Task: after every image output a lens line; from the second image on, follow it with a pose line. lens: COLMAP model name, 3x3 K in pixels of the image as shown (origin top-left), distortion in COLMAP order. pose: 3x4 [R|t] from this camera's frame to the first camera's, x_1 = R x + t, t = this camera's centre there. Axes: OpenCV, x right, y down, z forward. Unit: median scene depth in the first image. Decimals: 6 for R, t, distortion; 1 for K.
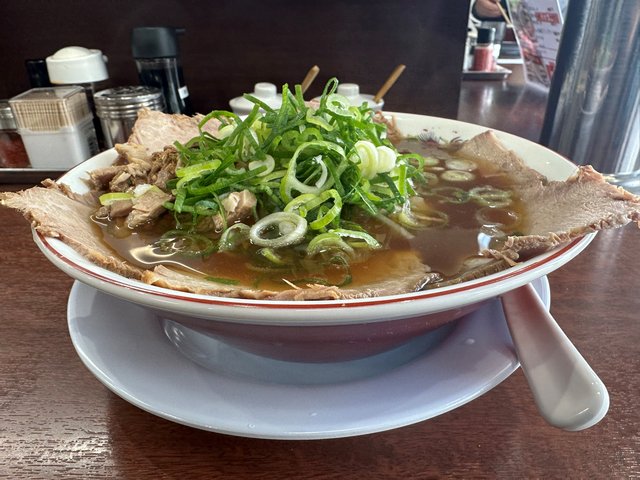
lens RADIAL K [[450.5, 0, 318.6], [0, 450.5, 274.4], [0, 0, 1]] dist [-0.017061, 0.000643]
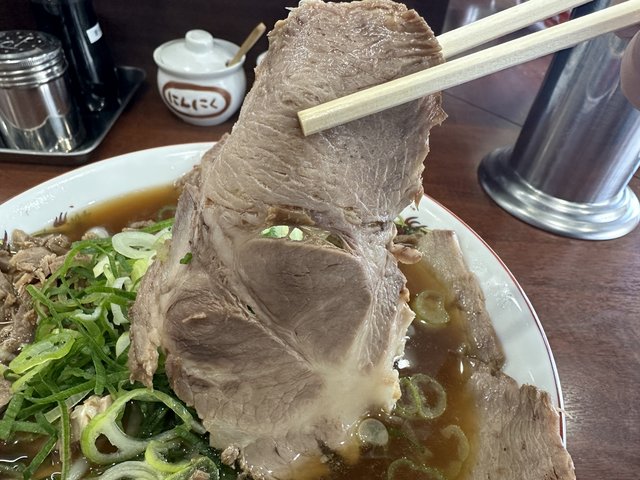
lens RADIAL K [[450.5, 0, 315.7], [0, 450.5, 235.0], [0, 0, 1]] dist [-0.017061, 0.000643]
pose [[0.995691, 0.043486, 0.081910, 0.092428], [-0.061190, 0.971755, 0.227919, -0.643092], [-0.069685, -0.231949, 0.970229, 0.304387]]
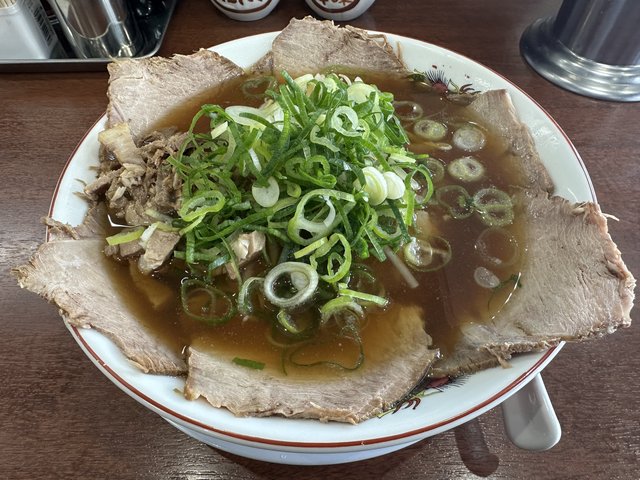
lens RADIAL K [[450.5, 0, 315.6], [0, 450.5, 238.9], [0, 0, 1]] dist [-0.017061, 0.000643]
pose [[0.998933, -0.038178, 0.025972, -0.051771], [0.023403, 0.903489, 0.427971, -0.597246], [-0.039805, -0.426907, 0.903419, 0.084543]]
